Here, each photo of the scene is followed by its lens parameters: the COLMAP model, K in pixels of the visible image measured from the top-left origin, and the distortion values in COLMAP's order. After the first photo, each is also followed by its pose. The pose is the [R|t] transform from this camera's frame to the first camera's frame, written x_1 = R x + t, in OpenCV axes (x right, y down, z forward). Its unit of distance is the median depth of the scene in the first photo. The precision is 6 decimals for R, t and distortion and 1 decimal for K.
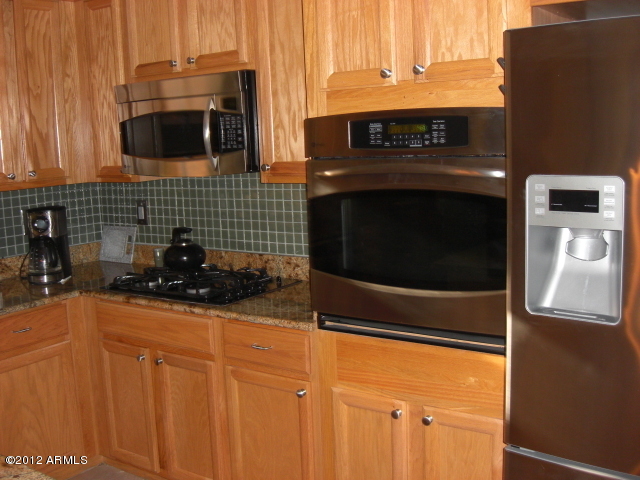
lens RADIAL K [[715.4, 0, 321.0], [0, 715.4, 241.0], [0, 0, 1]] dist [-0.121328, 0.000000]
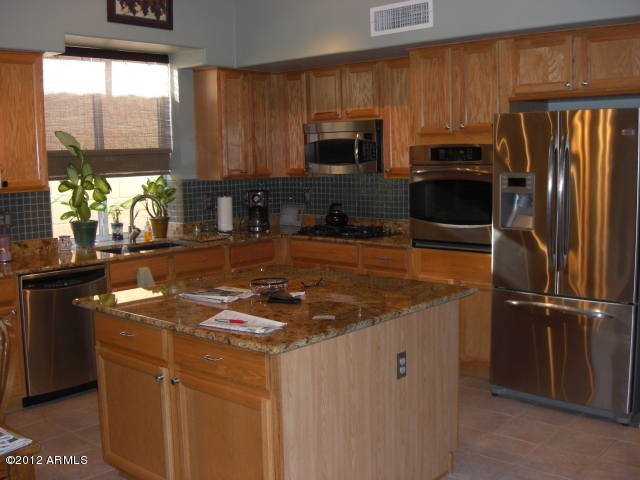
lens RADIAL K [[715.4, 0, 316.8], [0, 715.4, 238.5], [0, 0, 1]] dist [-0.121328, 0.000000]
pose [[0.992056, 0.034921, -0.120855, -0.024972], [-0.038205, 0.998958, -0.024957, 0.134286], [0.119858, 0.029376, 0.992356, -0.917279]]
